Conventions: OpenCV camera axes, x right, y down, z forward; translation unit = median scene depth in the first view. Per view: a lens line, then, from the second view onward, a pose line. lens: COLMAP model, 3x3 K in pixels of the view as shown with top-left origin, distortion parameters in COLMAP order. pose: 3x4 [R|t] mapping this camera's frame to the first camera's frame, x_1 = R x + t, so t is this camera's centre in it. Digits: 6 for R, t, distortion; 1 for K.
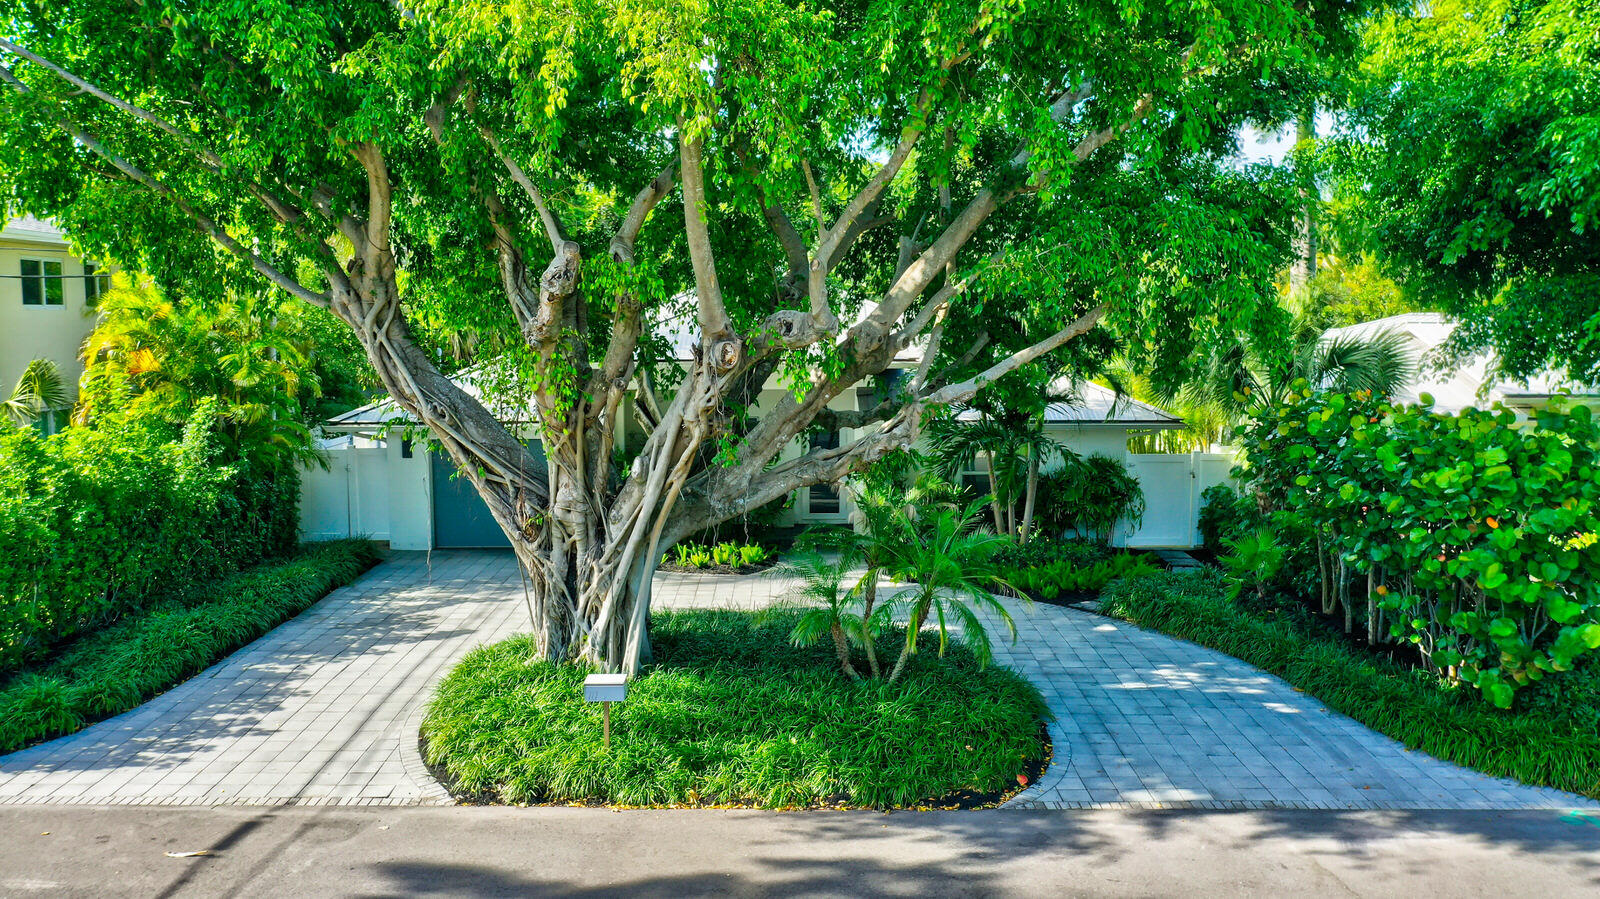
lens RADIAL K [[1294.9, 0, 800.0], [0, 1294.9, 449.5], [0, 0, 1]] dist [-0.020405, 0.003918]
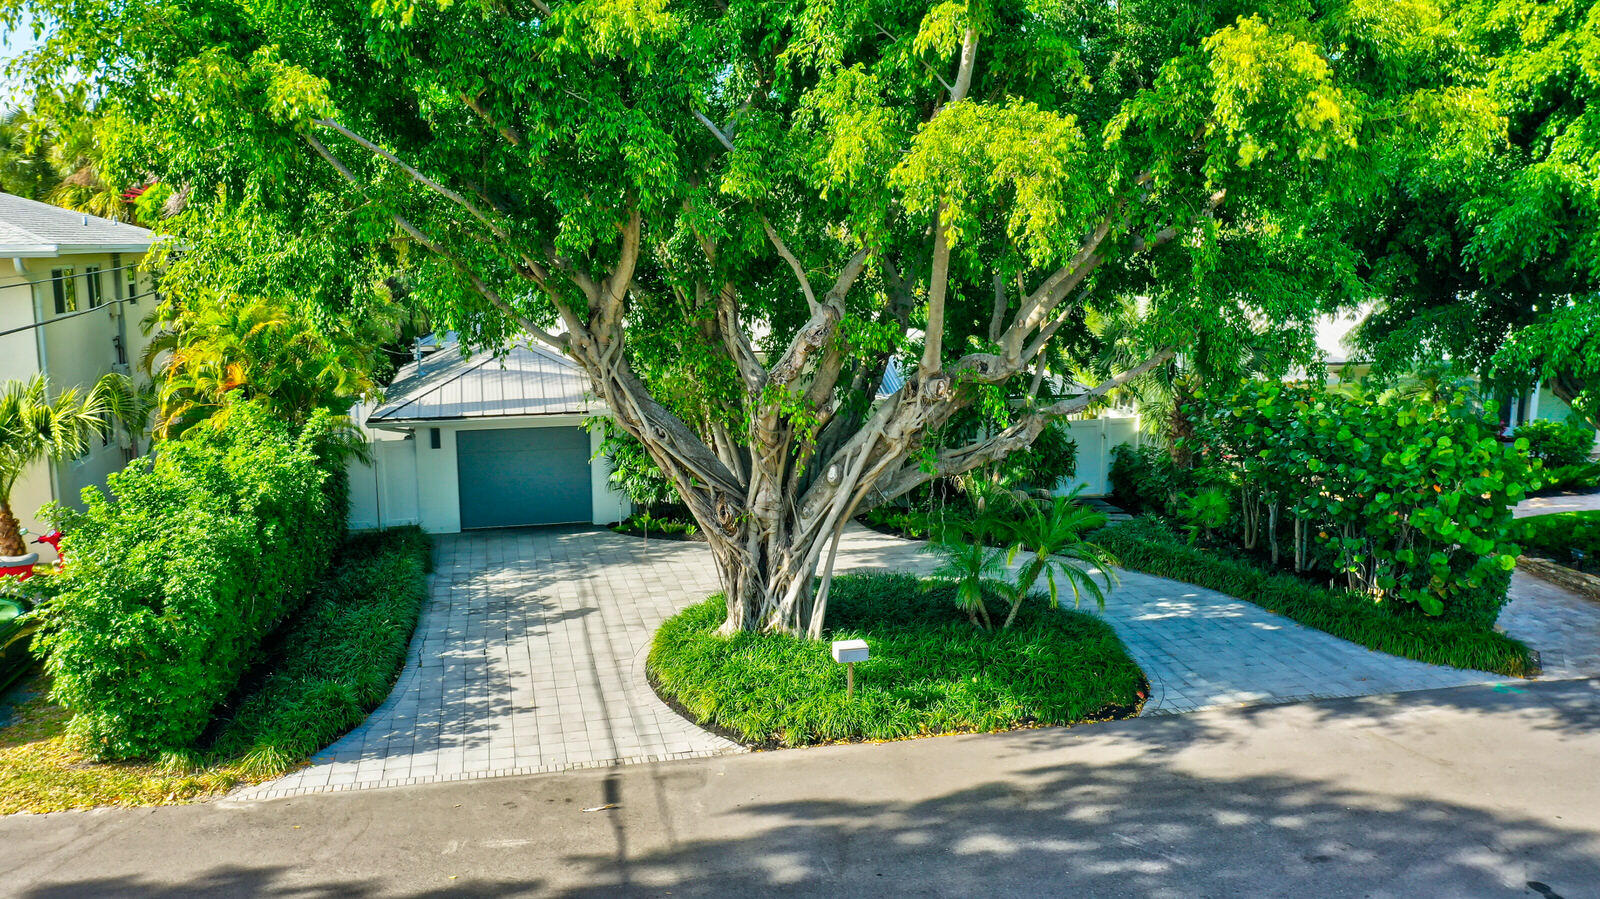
lens RADIAL K [[1303.1, 0, 800.0], [0, 1303.1, 449.5], [0, 0, 1]] dist [-0.032329, 0.003360]
pose [[0.972960, -0.040564, 0.227384, -0.471990], [0.027563, 0.997814, 0.060063, -0.091739], [-0.229324, -0.052171, 0.971951, -0.225612]]
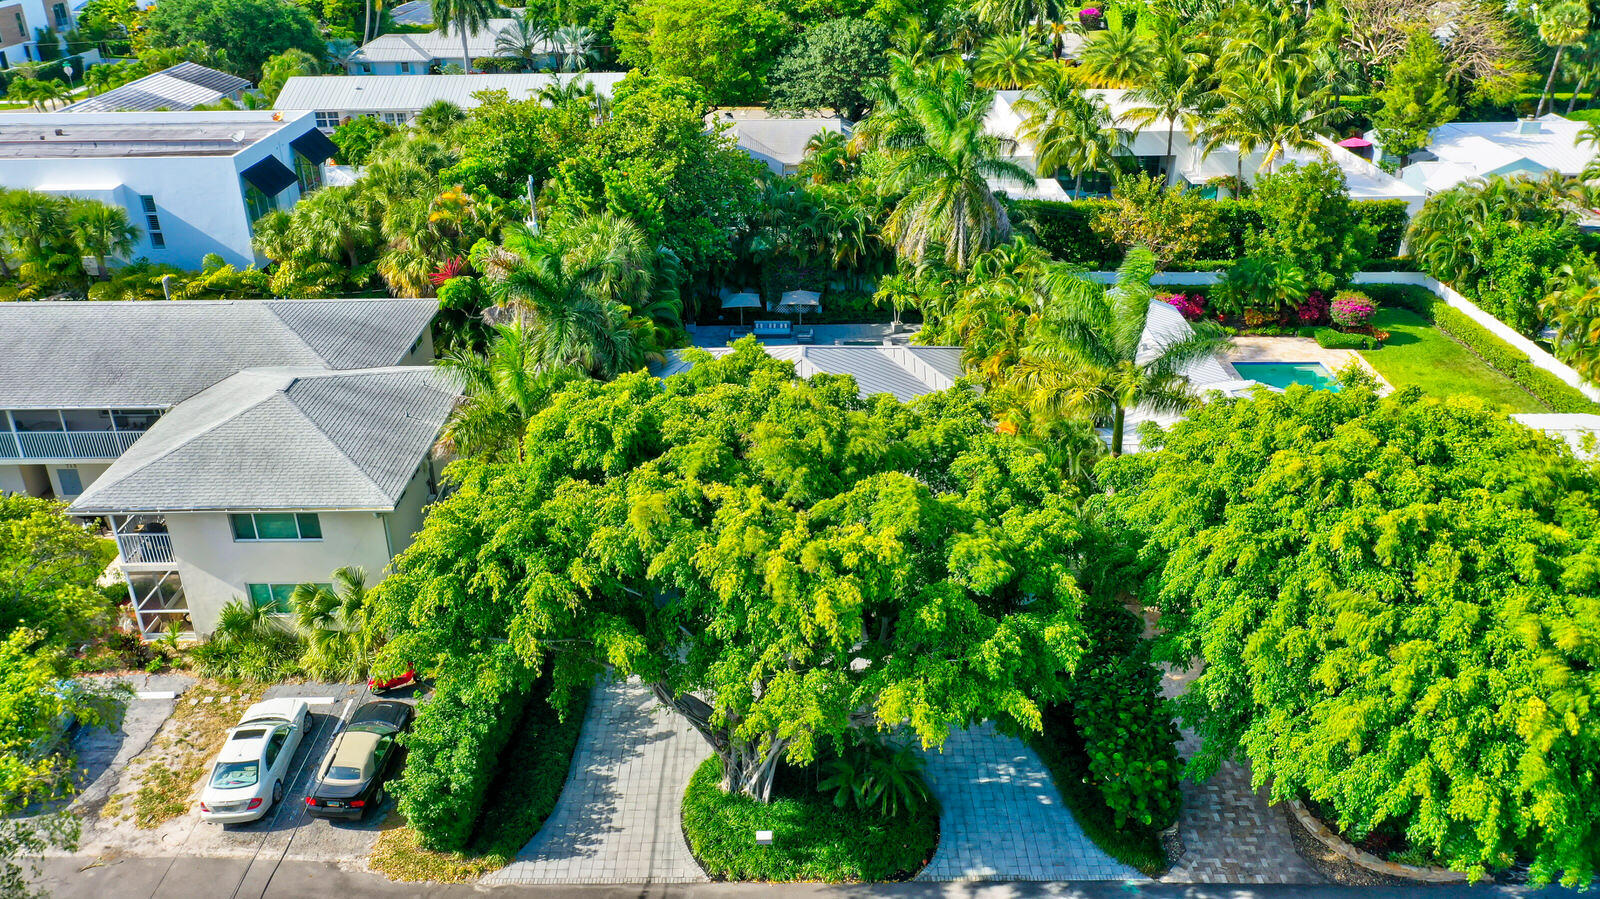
lens RADIAL K [[1281.7, 0, 779.9], [0, 1281.7, 447.8], [0, 0, 1]] dist [0.000283, 0.001718]
pose [[0.999667, -0.014425, -0.021415, -0.050495], [0.020883, 0.939451, 0.342045, -1.399789], [0.015184, -0.342378, 0.939439, -1.125127]]
